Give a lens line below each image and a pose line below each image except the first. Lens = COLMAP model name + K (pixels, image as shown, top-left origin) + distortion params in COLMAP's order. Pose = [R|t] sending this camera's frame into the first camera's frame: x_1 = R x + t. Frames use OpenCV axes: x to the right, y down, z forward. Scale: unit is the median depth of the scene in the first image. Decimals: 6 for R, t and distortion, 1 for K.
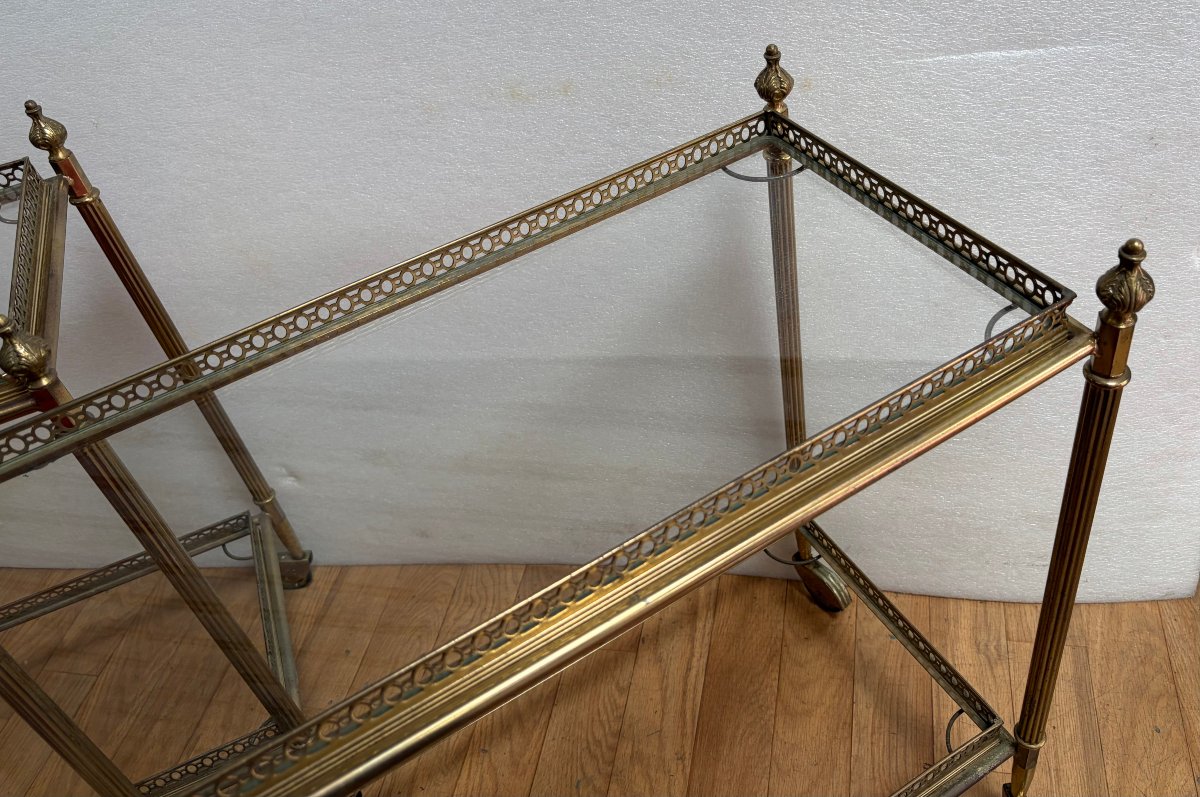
lens RADIAL K [[1031.8, 0, 661.5], [0, 1031.8, 291.7], [0, 0, 1]] dist [-0.003974, 0.014268]
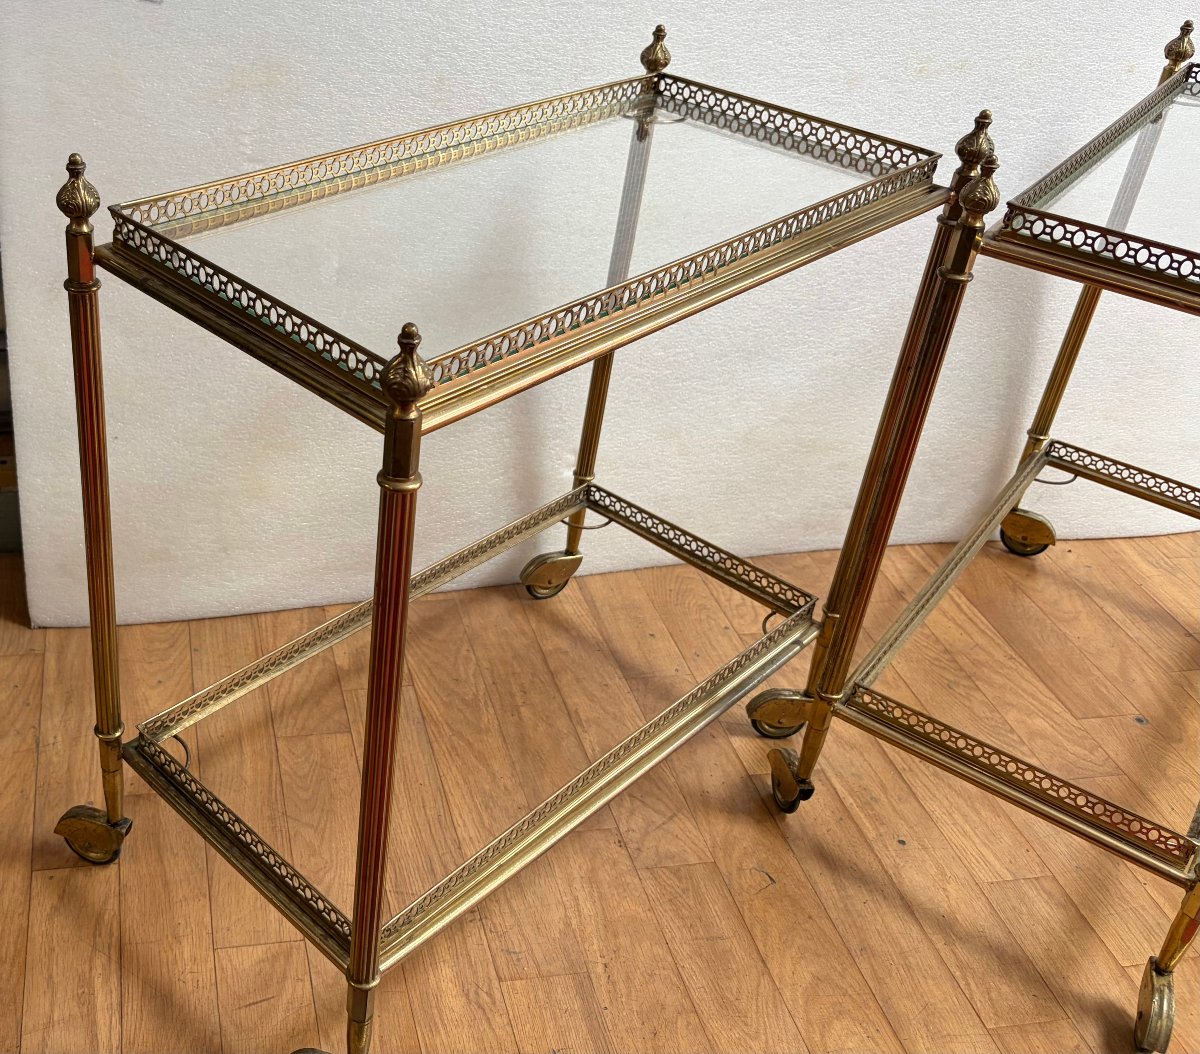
lens RADIAL K [[1306.7, 0, 338.6], [0, 1306.7, 434.3], [0, 0, 1]] dist [0.014753, -0.006343]
pose [[0.933012, -0.014659, 0.359547, -1.168837], [0.071796, 0.986664, -0.146081, 0.358485], [-0.352610, 0.162109, 0.921622, -0.112021]]
